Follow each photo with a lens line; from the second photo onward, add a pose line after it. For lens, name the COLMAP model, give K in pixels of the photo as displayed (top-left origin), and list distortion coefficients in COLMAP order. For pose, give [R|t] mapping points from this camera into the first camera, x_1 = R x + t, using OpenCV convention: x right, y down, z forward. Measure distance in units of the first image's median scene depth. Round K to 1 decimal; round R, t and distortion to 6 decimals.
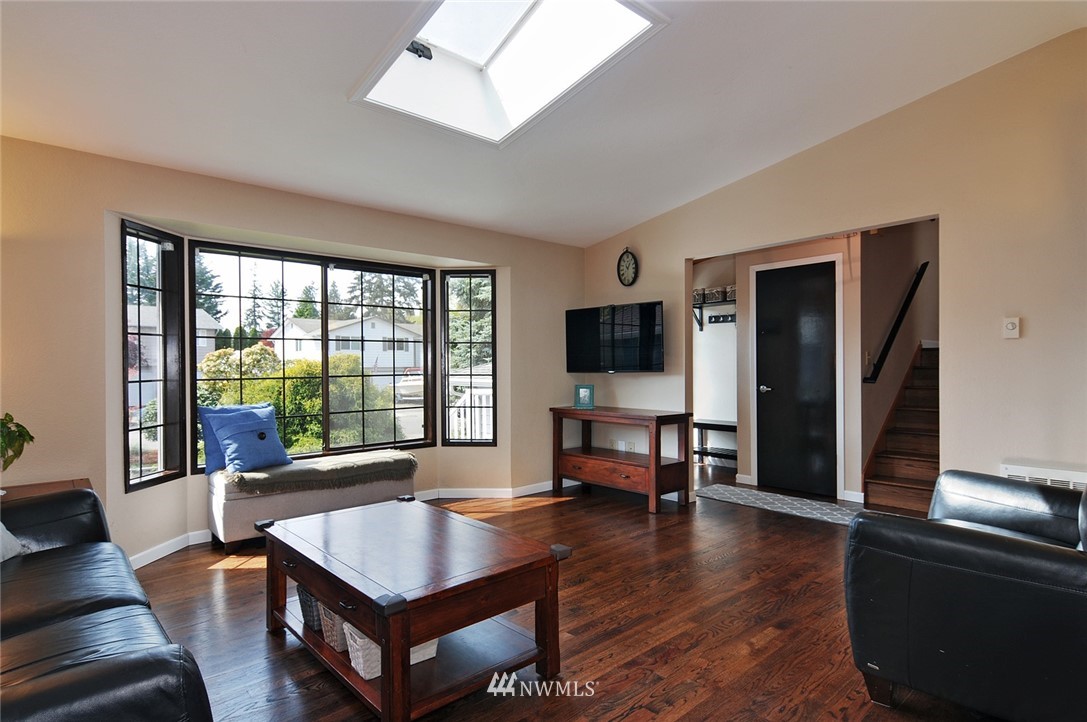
lens RADIAL K [[576.0, 0, 543.7], [0, 576.0, 377.3], [0, 0, 1]] dist [0.000575, -0.000107]
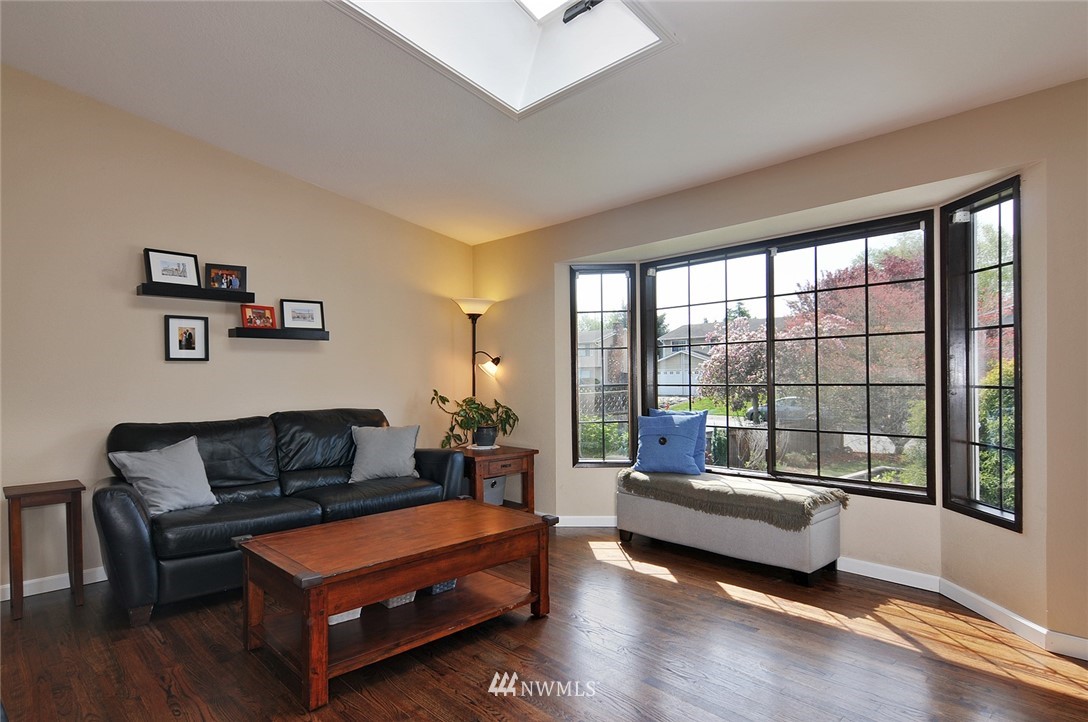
lens RADIAL K [[576.5, 0, 544.2], [0, 576.5, 377.3], [0, 0, 1]] dist [0.000575, -0.000107]
pose [[0.038905, 0.005108, -0.999230, 0.477572], [-0.007308, 0.999962, 0.004827, -0.014181], [0.999216, 0.007115, 0.038941, 0.685115]]
